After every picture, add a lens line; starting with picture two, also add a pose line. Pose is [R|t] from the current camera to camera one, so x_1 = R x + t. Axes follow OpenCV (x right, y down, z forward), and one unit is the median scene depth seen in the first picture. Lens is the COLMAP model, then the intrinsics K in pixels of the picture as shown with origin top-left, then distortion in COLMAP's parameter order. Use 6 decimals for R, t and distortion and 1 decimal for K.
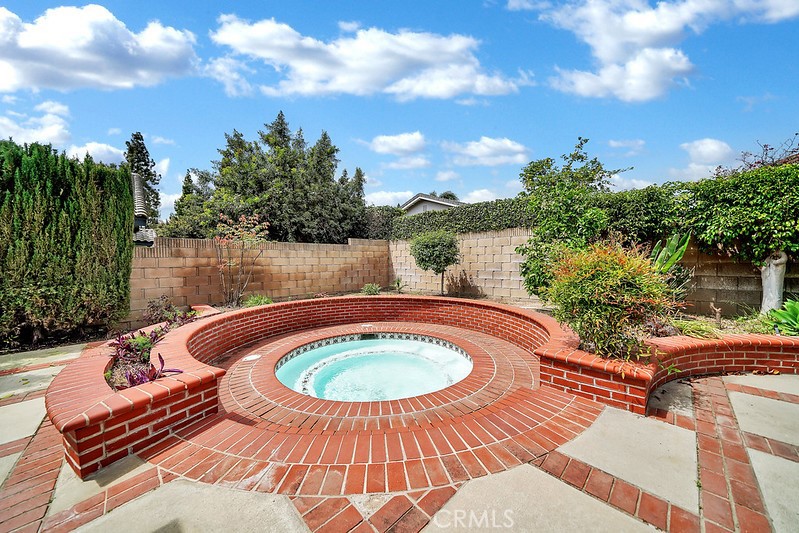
lens RADIAL K [[285.4, 0, 403.2], [0, 285.4, 271.4], [0, 0, 1]] dist [-0.000907, -0.000067]
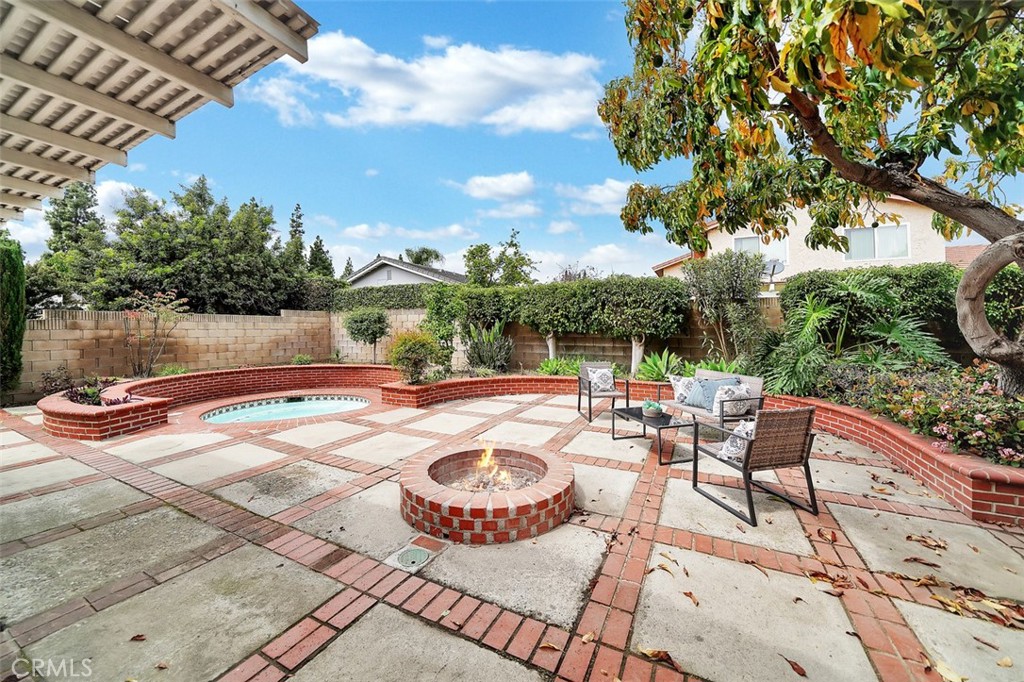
lens RADIAL K [[346.1, 0, 512.0], [0, 346.1, 341.0], [0, 0, 1]] dist [-0.014123, -0.000003]
pose [[0.936143, -0.002033, 0.351614, 0.168915], [0.004341, 0.999974, -0.005775, 0.003450], [-0.351593, 0.006933, 0.936127, -0.483434]]
